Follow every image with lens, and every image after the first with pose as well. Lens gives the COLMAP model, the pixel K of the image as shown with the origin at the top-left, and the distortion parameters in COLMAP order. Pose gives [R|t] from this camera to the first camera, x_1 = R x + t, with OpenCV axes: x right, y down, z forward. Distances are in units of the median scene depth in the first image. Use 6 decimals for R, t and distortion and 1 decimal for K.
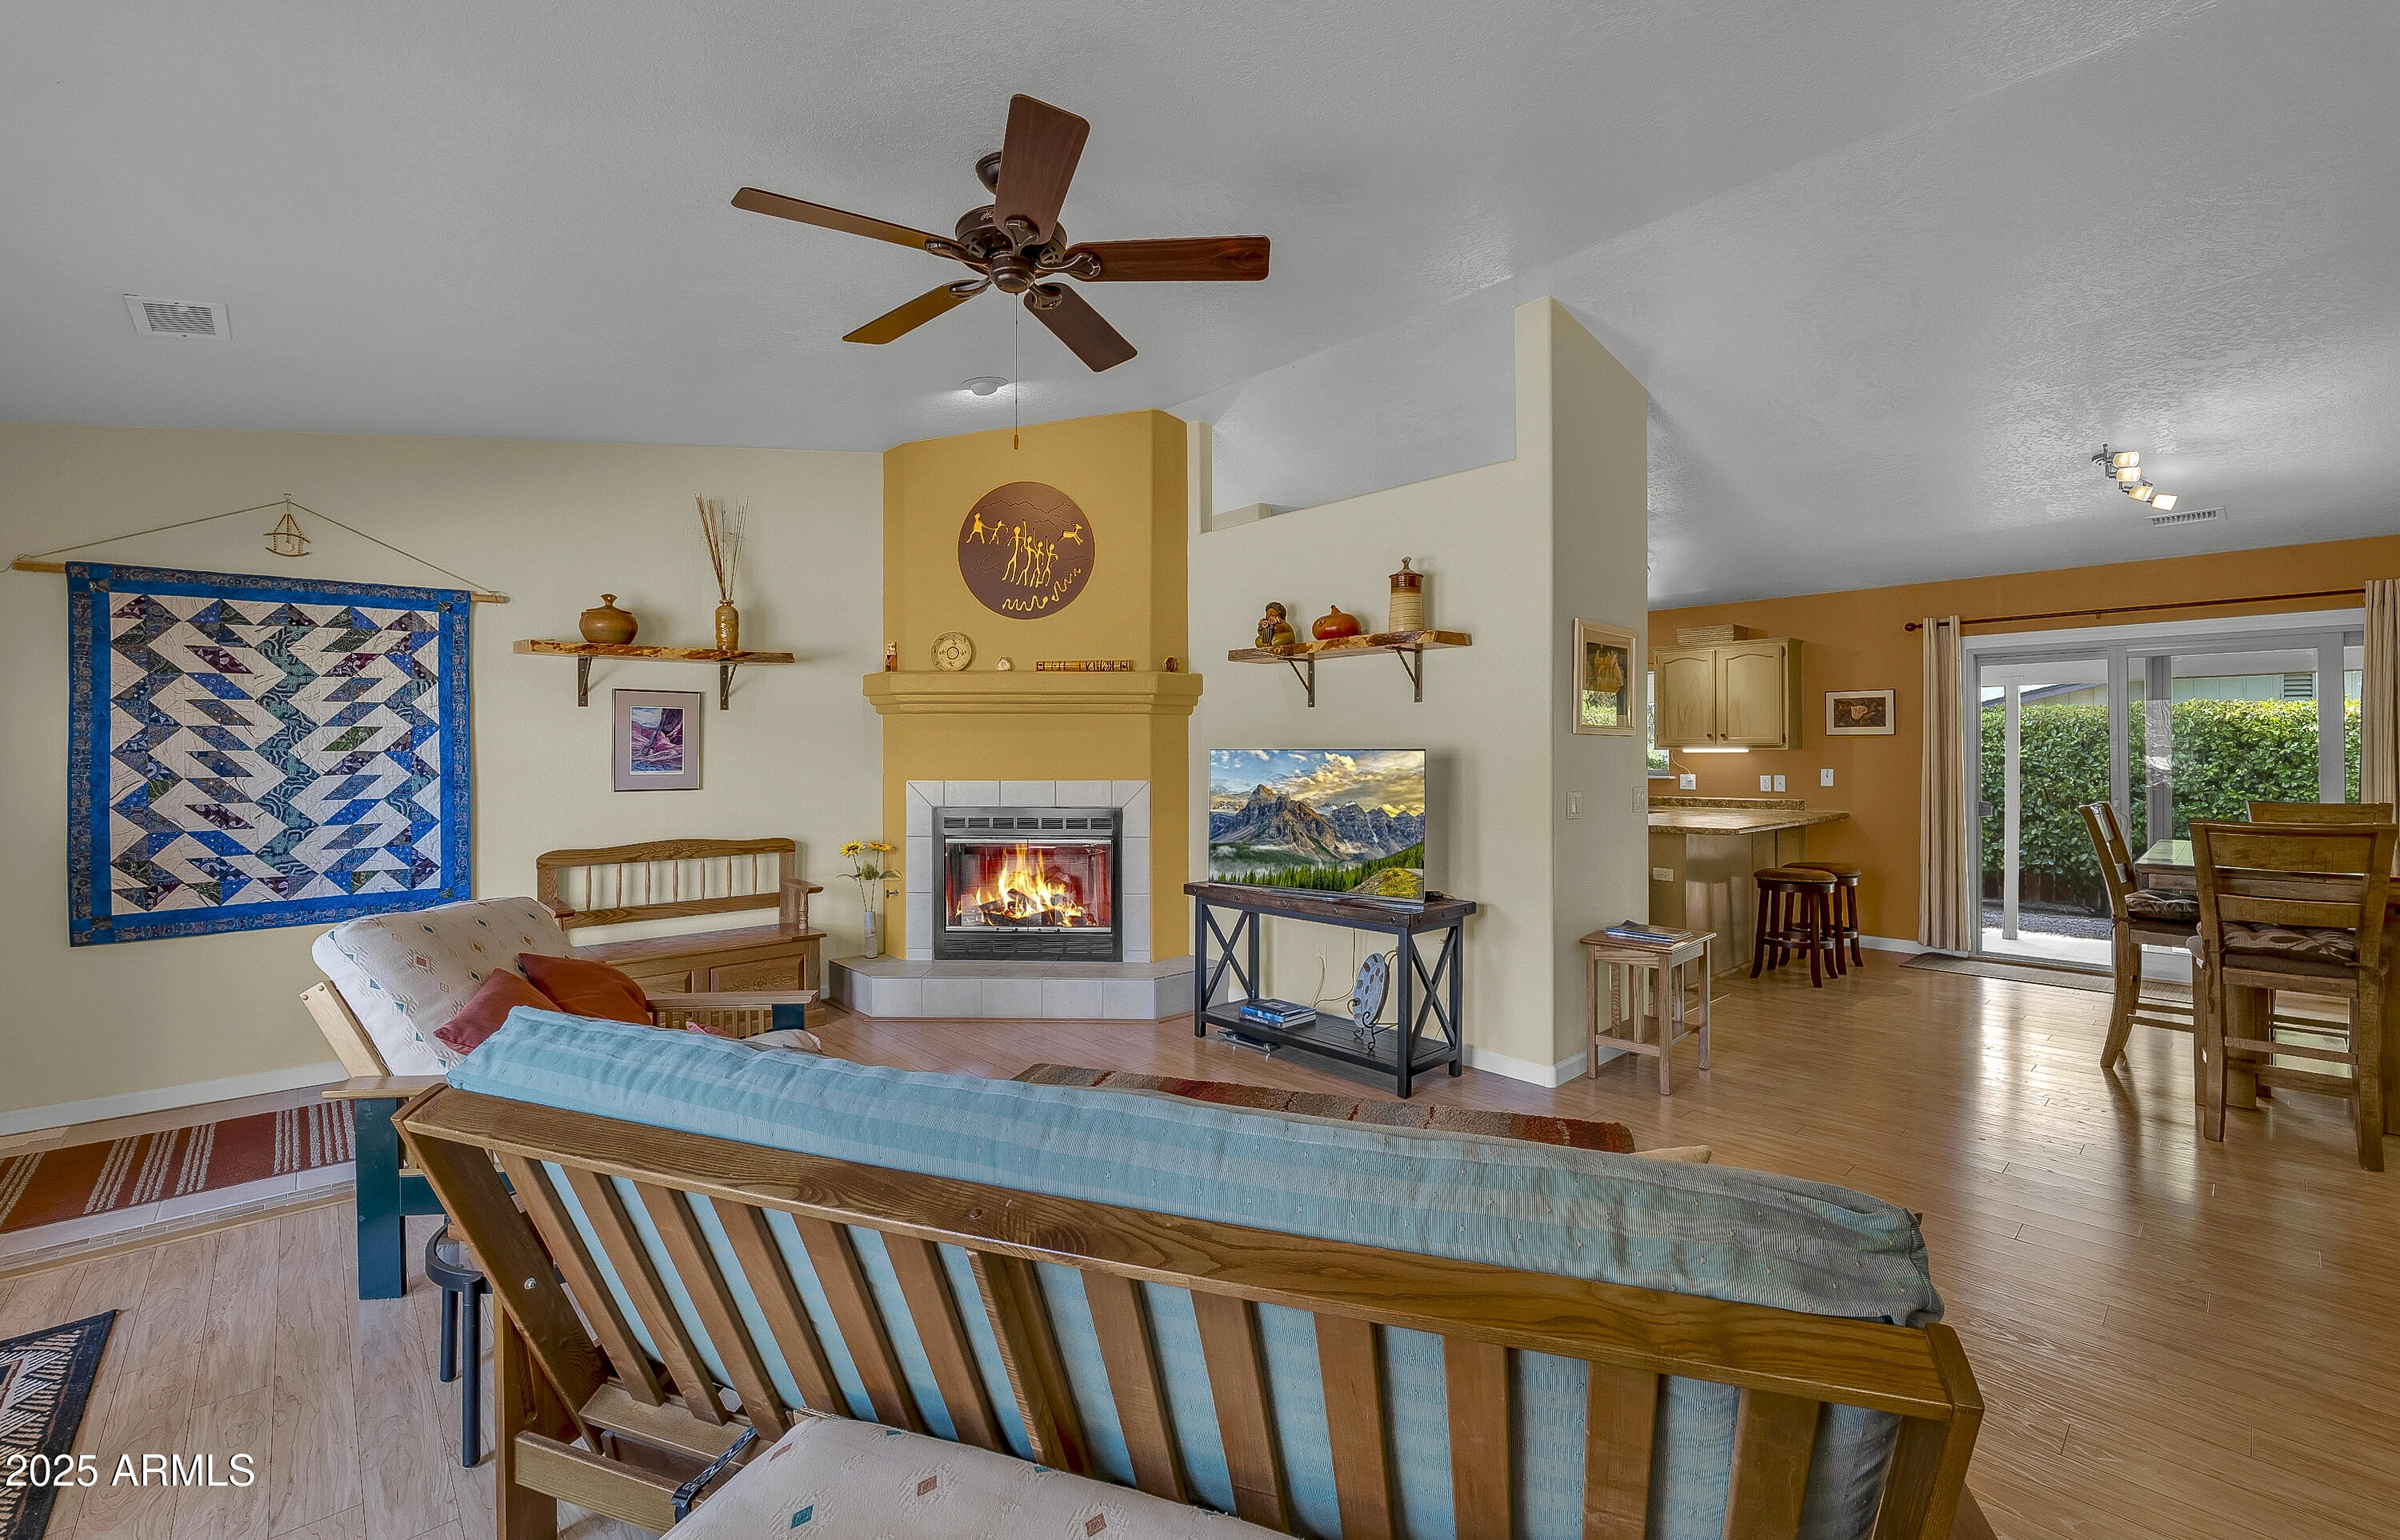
lens RADIAL K [[1031.0, 0, 1158.8], [0, 1031.0, 751.9], [0, 0, 1]] dist [-0.007212, -0.000598]
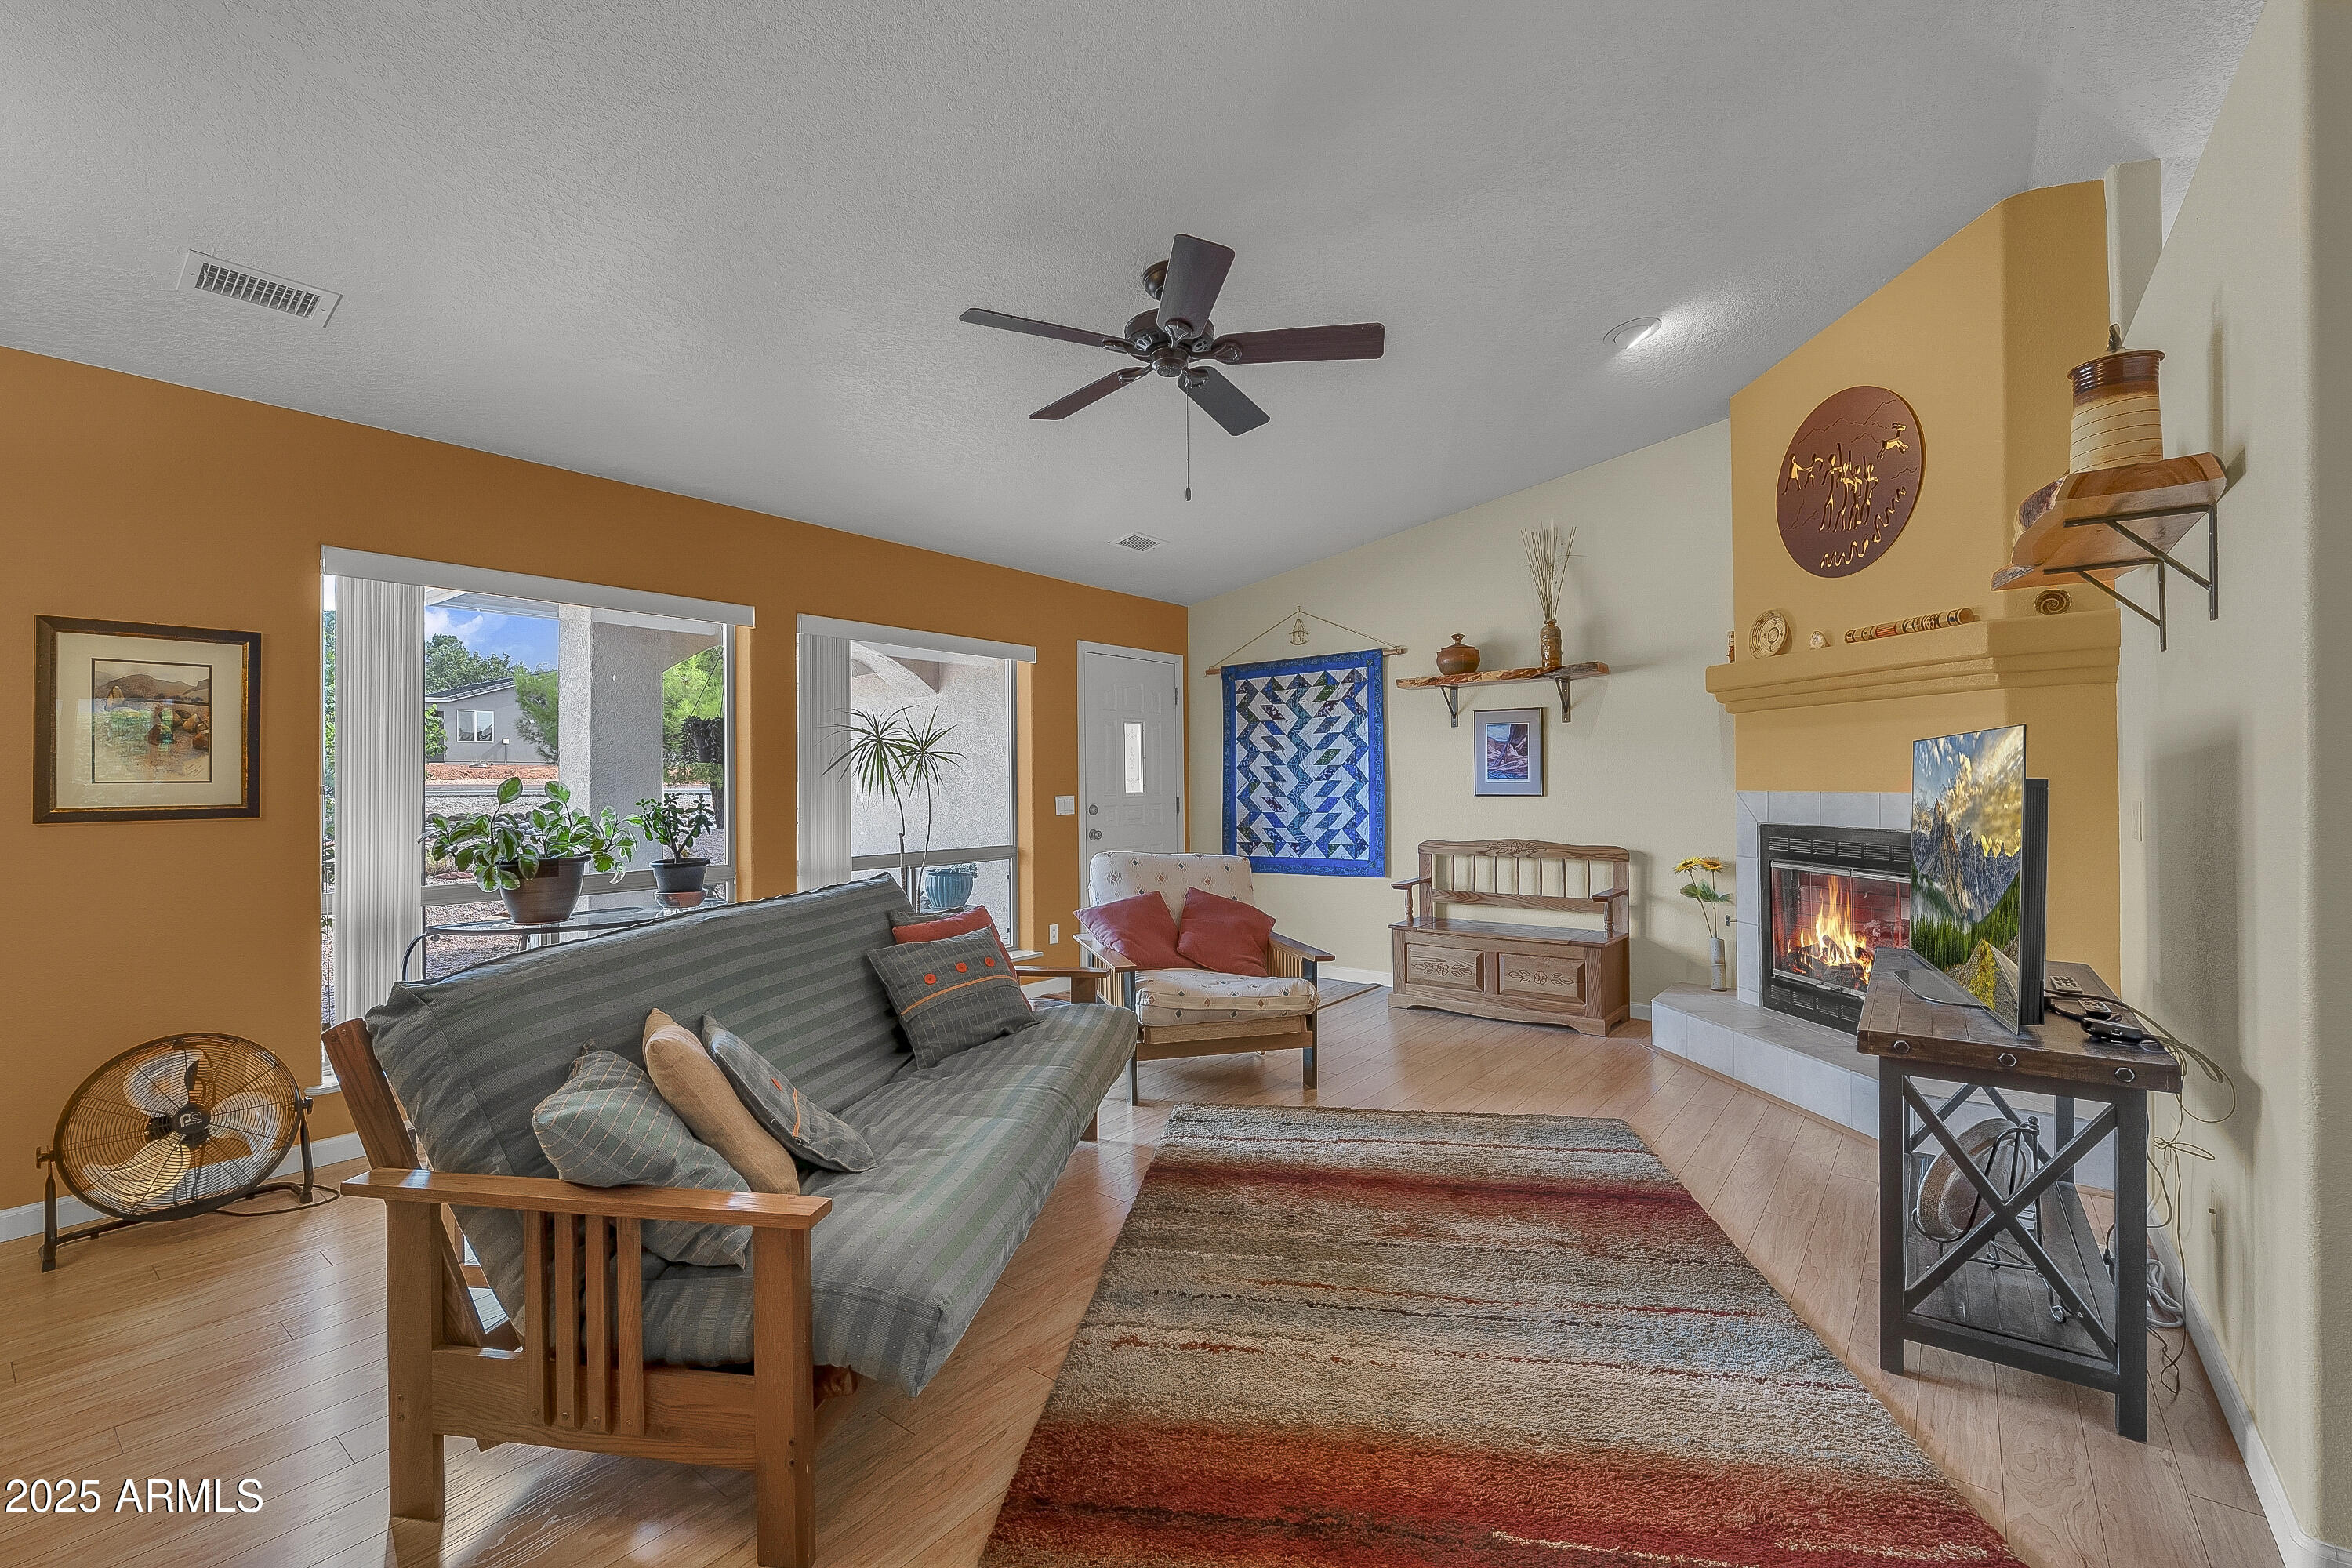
lens RADIAL K [[1015.2, 0, 1156.3], [0, 1015.2, 777.2], [0, 0, 1]] dist [-0.001439, -0.000760]
pose [[0.159205, -0.004491, -0.987235, 0.659975], [0.007442, 0.999967, -0.003349, 0.020438], [0.987218, -0.006814, 0.159233, 0.496517]]
